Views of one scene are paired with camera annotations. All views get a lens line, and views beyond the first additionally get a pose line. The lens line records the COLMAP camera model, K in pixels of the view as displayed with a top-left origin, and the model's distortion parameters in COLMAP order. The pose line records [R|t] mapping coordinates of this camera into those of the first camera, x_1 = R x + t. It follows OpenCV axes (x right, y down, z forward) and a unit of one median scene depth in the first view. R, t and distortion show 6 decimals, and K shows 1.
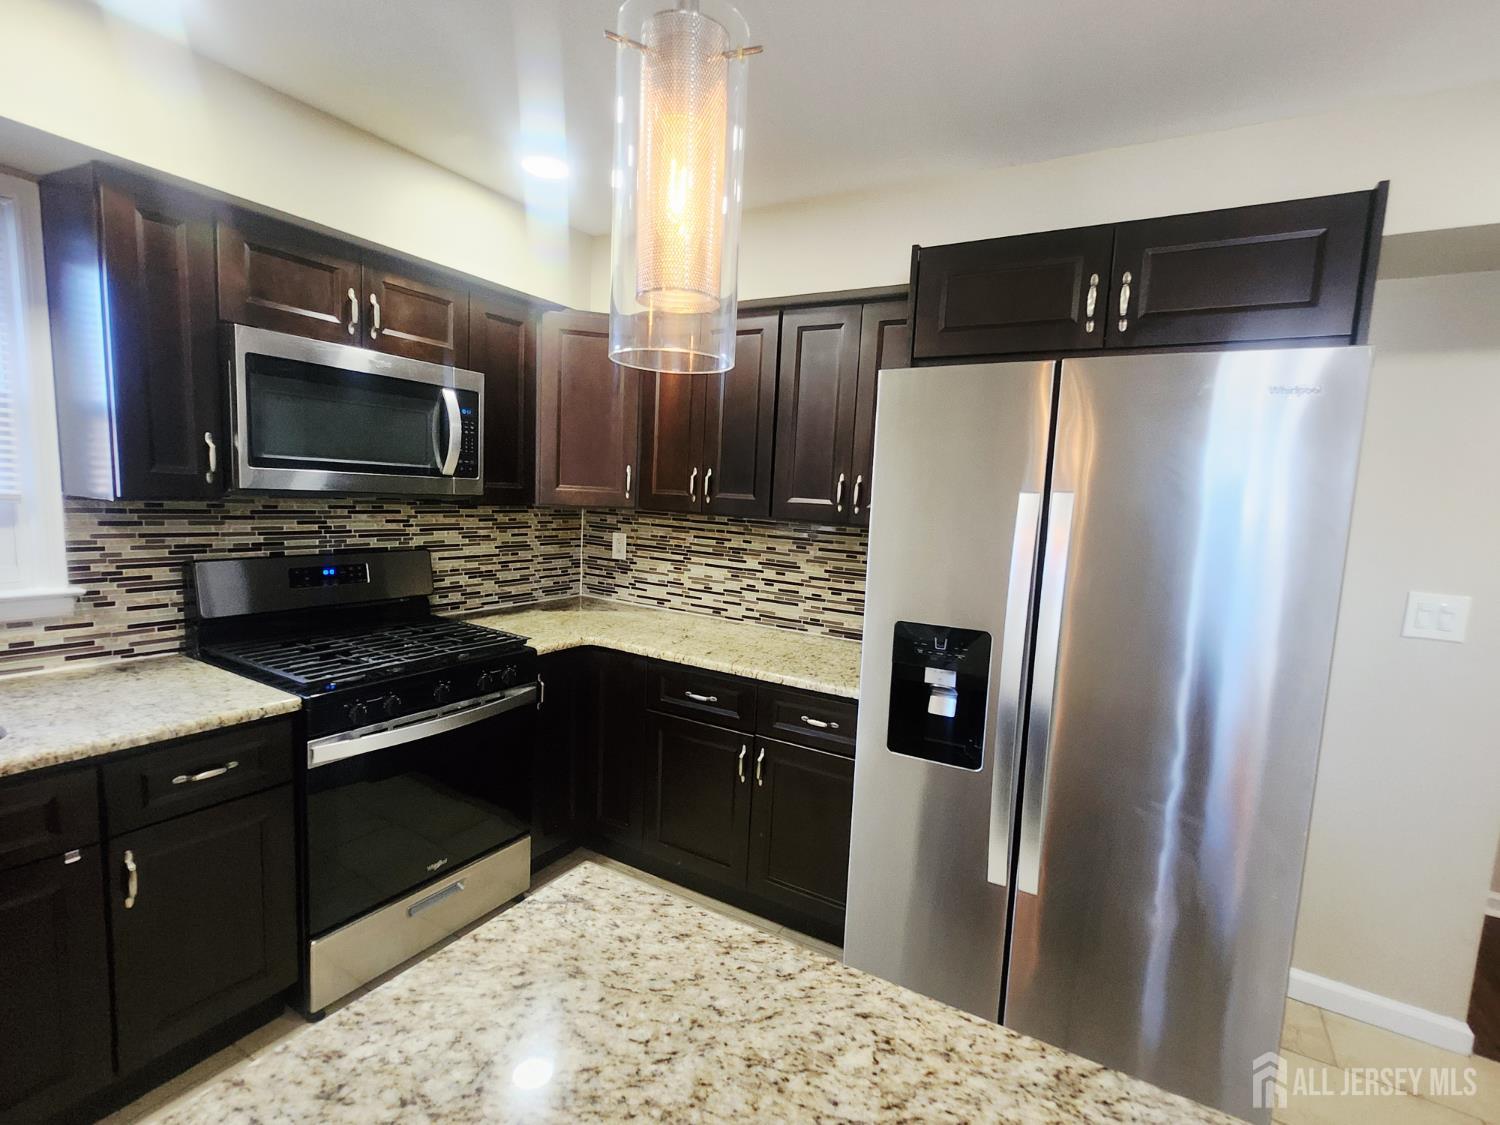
lens RADIAL K [[729.0, 0, 754.3], [0, 729.0, 572.8], [0, 0, 1]] dist [0.003425, -0.000023]
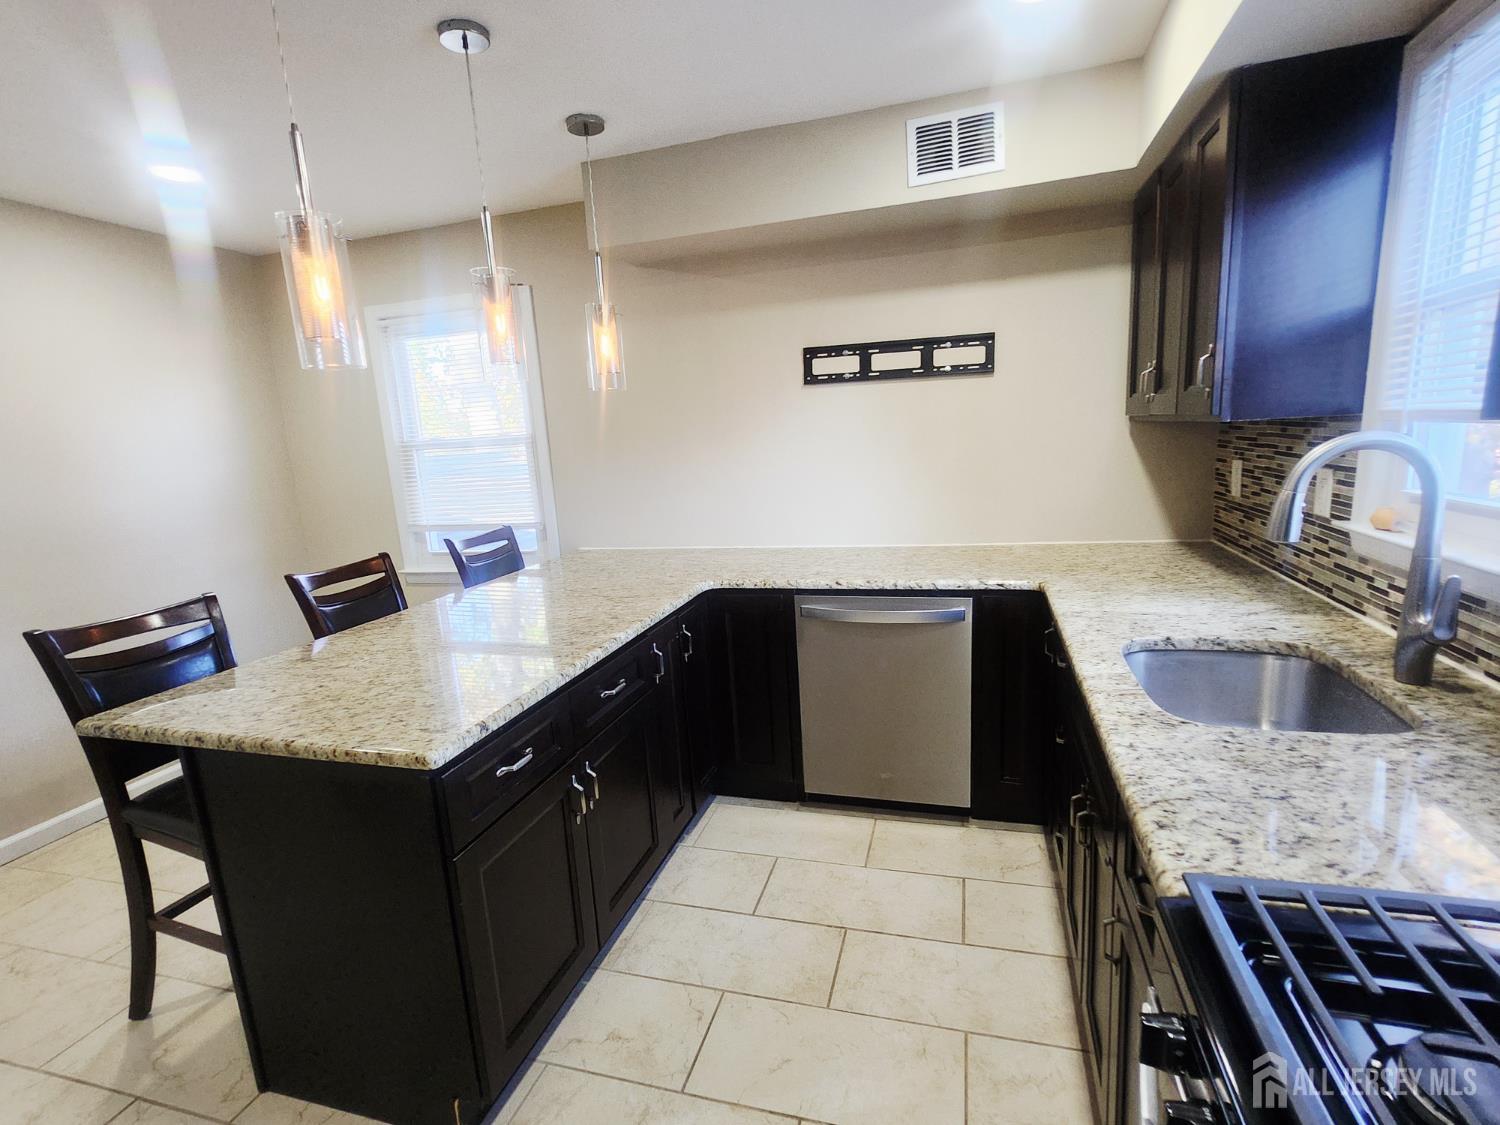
lens RADIAL K [[729.0, 0, 753.5], [0, 729.0, 581.4], [0, 0, 1]] dist [0.003425, -0.000023]
pose [[-0.971885, 0.051439, -0.229769, -0.261267], [-0.019618, 0.954762, 0.296723, -0.115454], [0.234638, 0.292889, -0.926910, 1.158659]]
